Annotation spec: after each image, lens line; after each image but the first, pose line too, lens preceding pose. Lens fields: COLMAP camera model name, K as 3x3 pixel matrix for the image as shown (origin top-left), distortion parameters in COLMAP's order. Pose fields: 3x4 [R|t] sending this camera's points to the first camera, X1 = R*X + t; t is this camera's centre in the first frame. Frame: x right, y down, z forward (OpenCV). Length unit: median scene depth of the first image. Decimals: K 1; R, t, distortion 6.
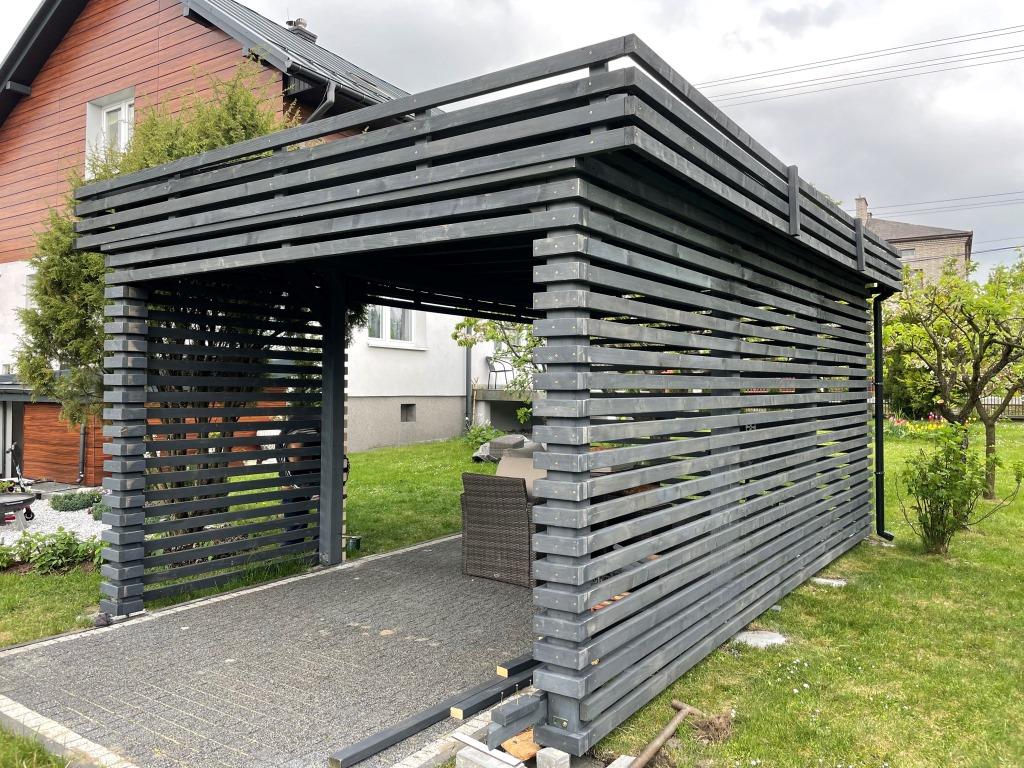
lens RADIAL K [[772.2, 0, 511.4], [0, 772.2, 374.0], [0, 0, 1]] dist [0.093766, -0.124247]
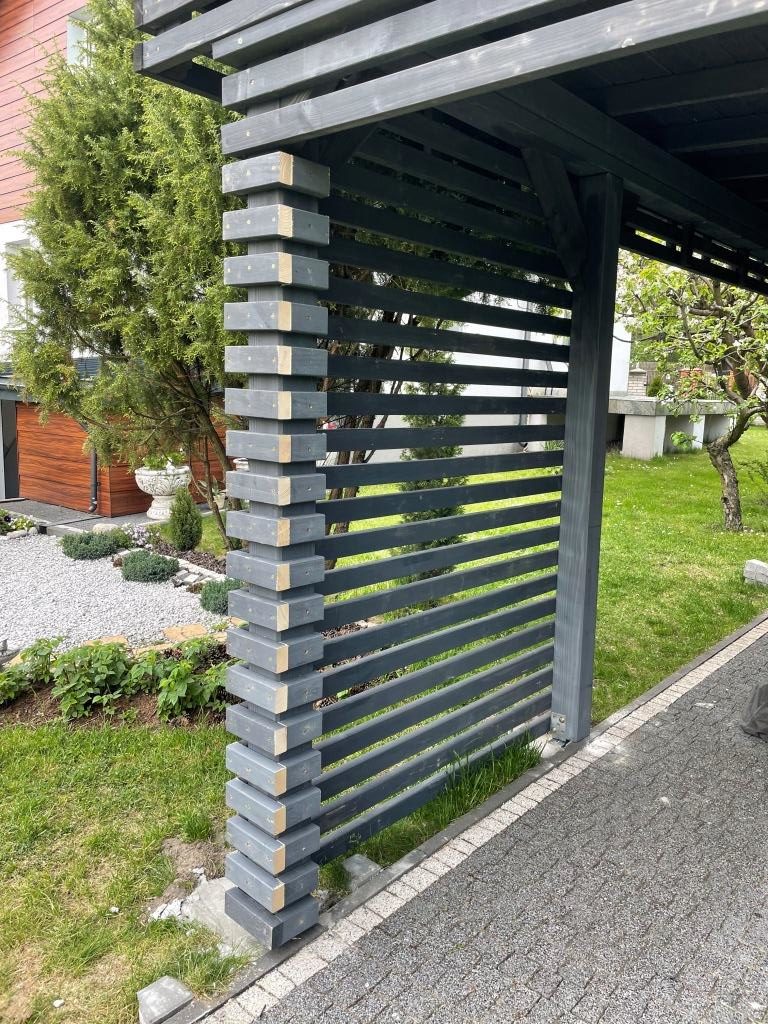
lens RADIAL K [[772.2, 0, 386.0], [0, 772.2, 495.7], [0, 0, 1]] dist [0.093766, -0.124247]
pose [[0.993882, 0.037026, -0.104054, -0.398887], [-0.019598, 0.986303, 0.163774, -0.013389], [0.108693, -0.160733, 0.980995, 0.614144]]
